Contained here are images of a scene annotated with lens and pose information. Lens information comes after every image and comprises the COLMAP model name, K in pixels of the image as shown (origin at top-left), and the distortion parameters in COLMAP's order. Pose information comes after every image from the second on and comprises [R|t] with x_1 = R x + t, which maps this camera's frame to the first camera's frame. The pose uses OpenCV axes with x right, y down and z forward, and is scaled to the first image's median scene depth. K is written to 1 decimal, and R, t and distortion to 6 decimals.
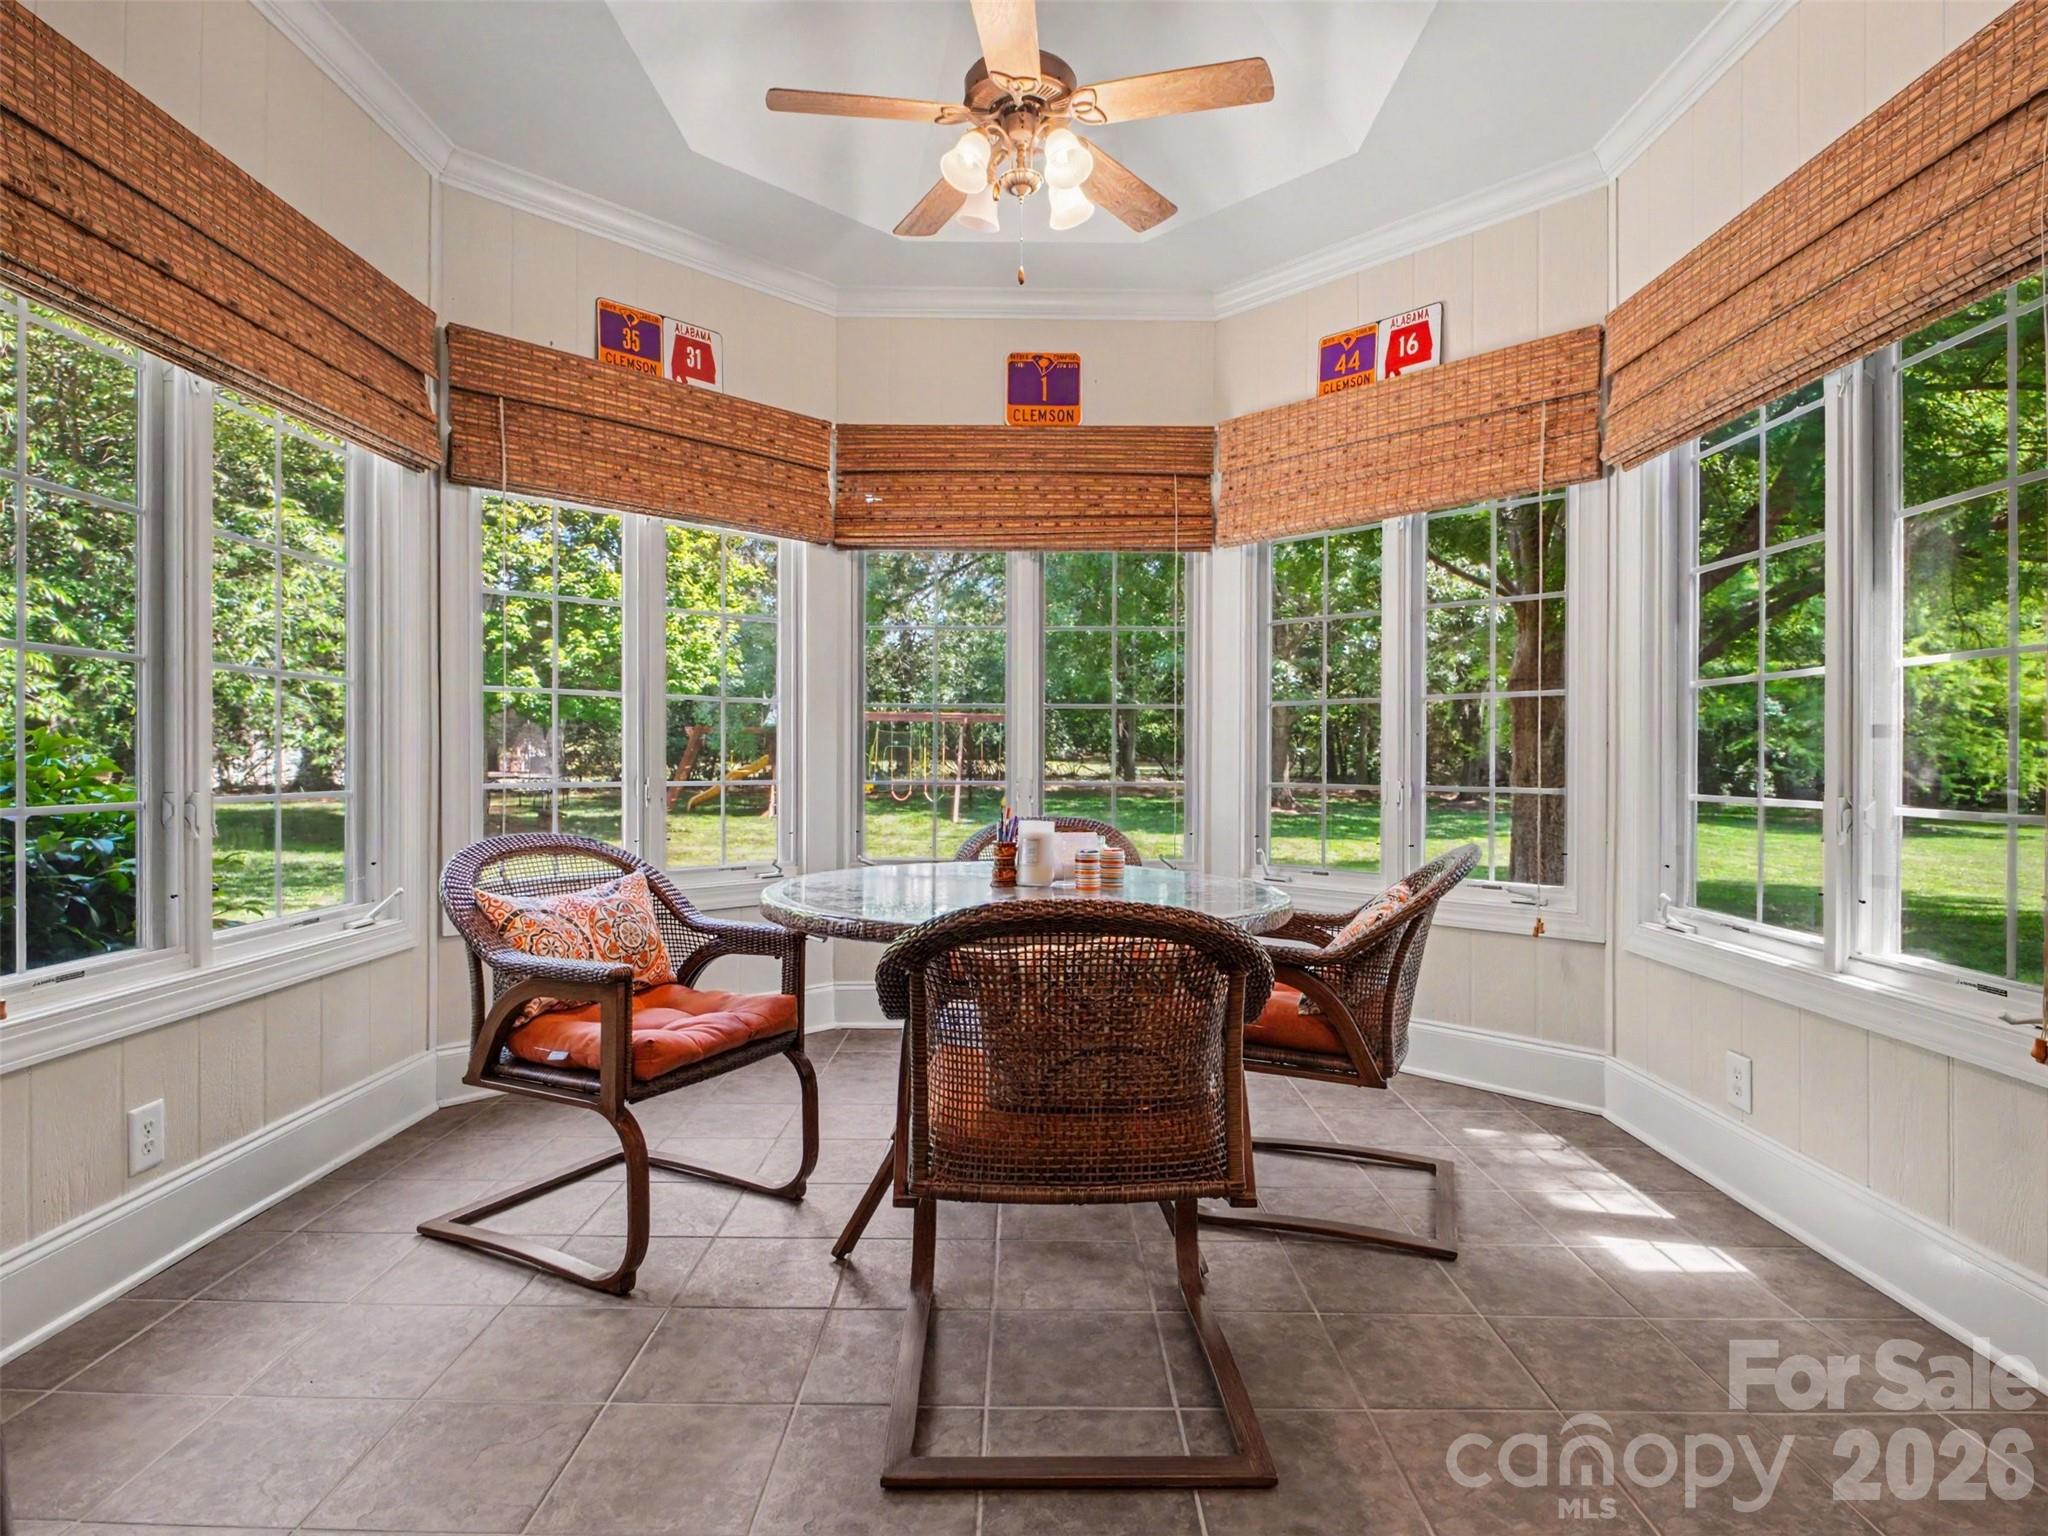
lens RADIAL K [[1104.5, 0, 1024.0], [0, 1104.5, 768.0], [0, 0, 1]] dist [-0.014128, -0.001006]
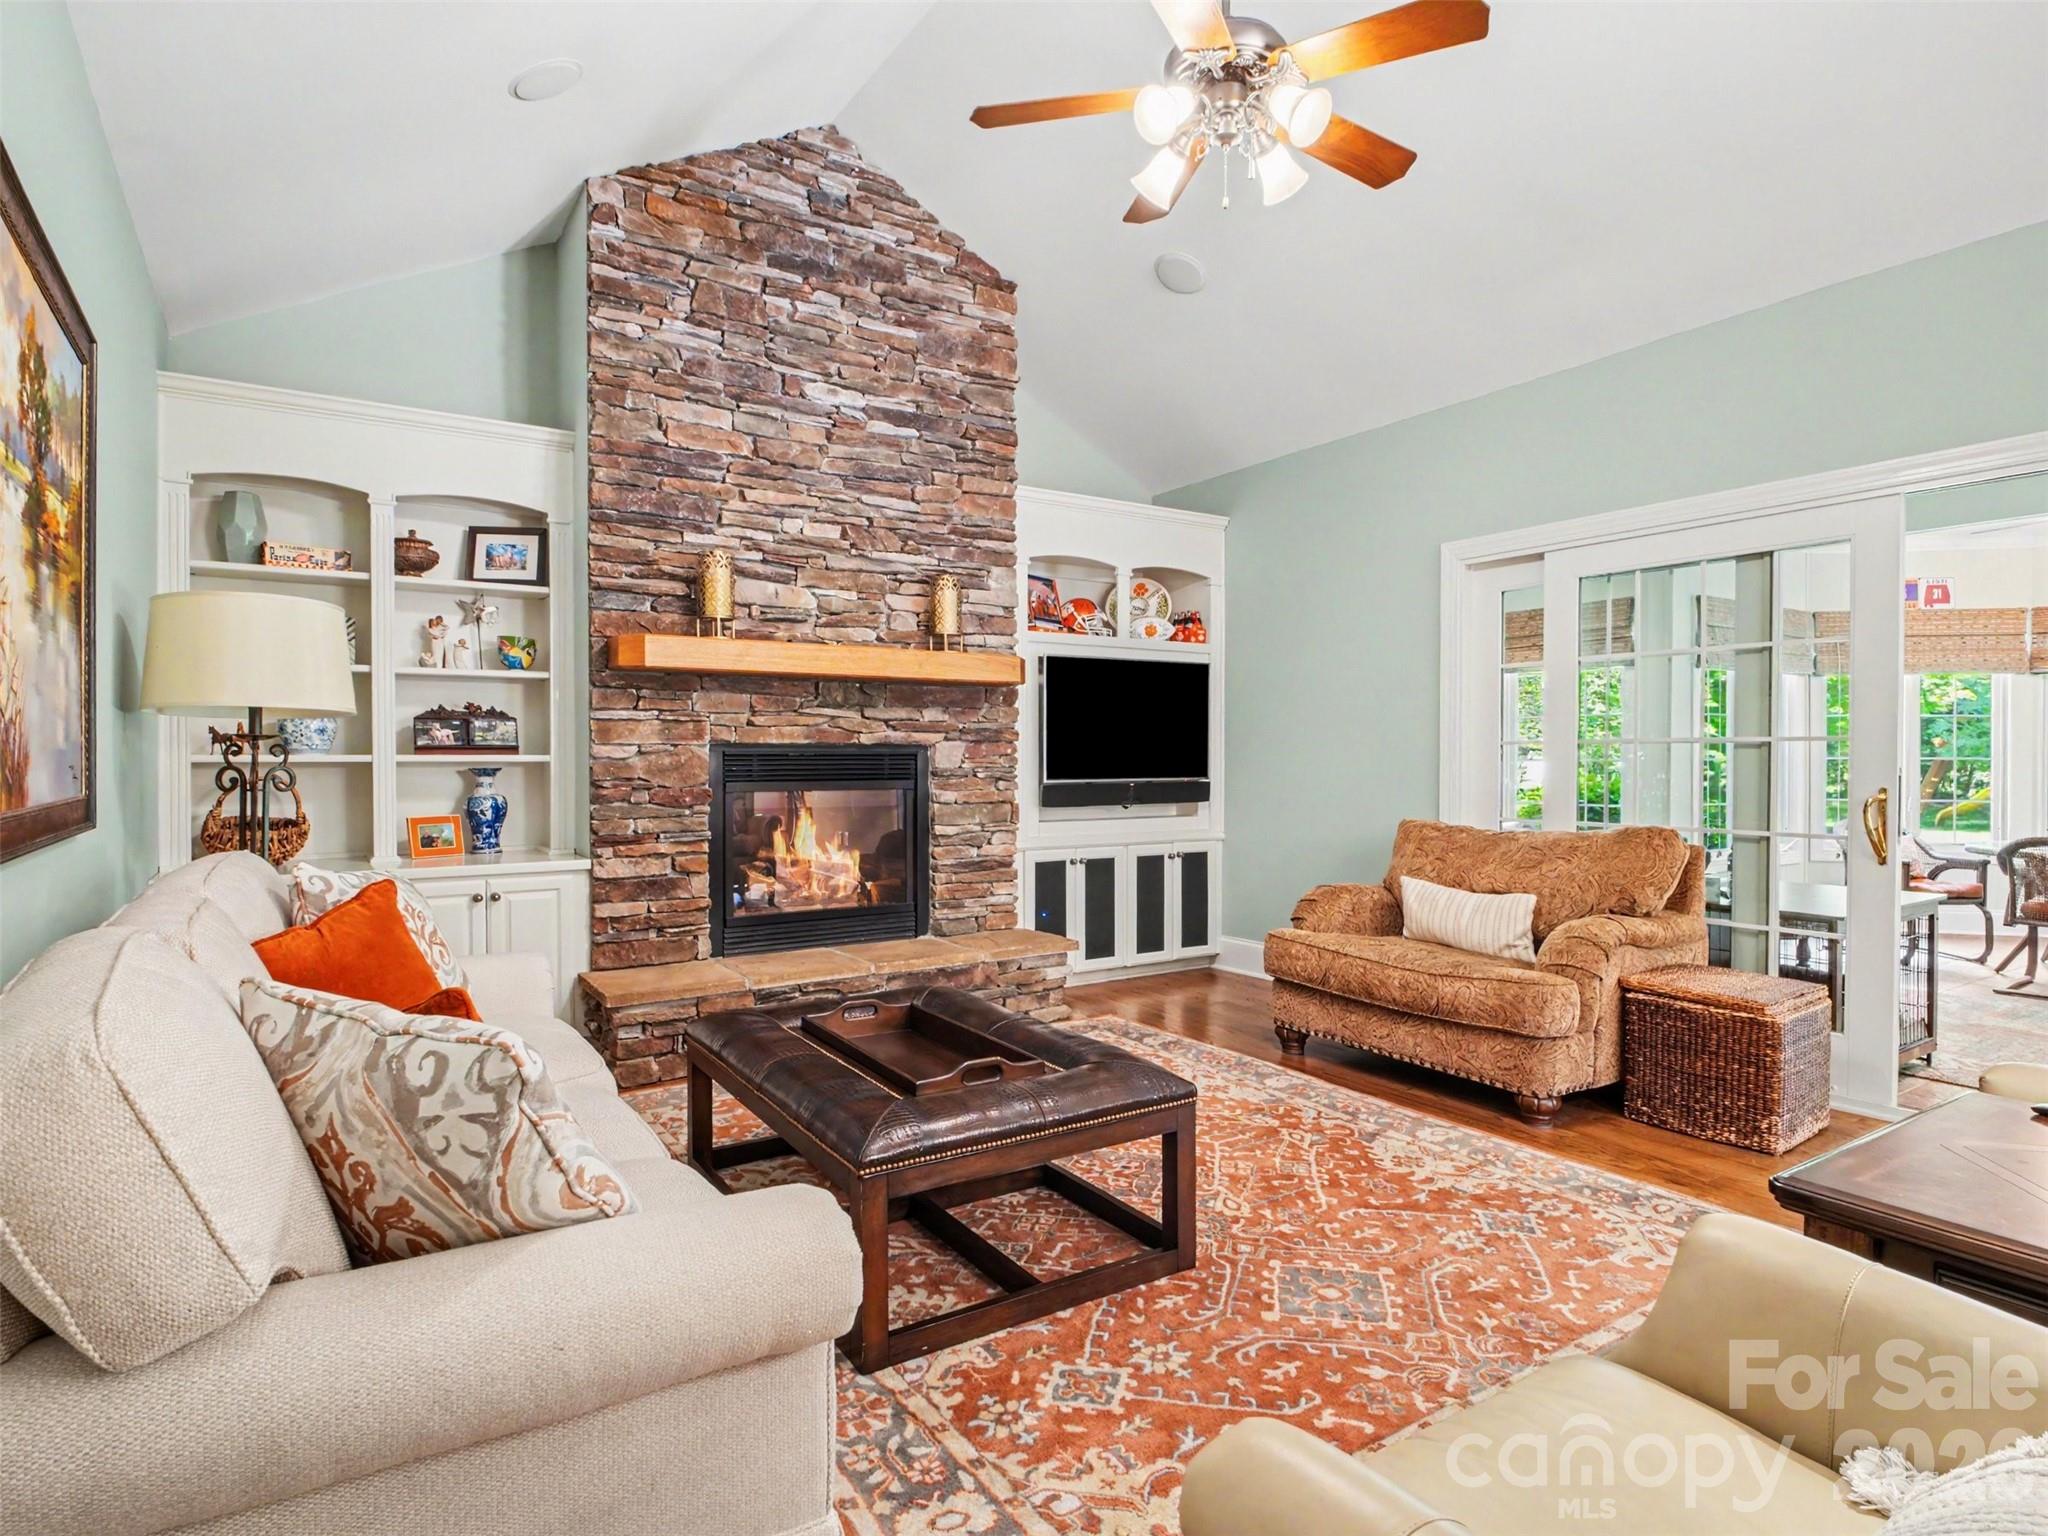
lens RADIAL K [[1104.5, 0, 1024.0], [0, 1104.5, 768.0], [0, 0, 1]] dist [-0.014128, -0.001006]
pose [[0.552918, 0.005077, -0.833220, 0.530351], [-0.005181, 0.999983, 0.002656, -0.050779], [0.833219, 0.002849, 0.552935, -1.788861]]
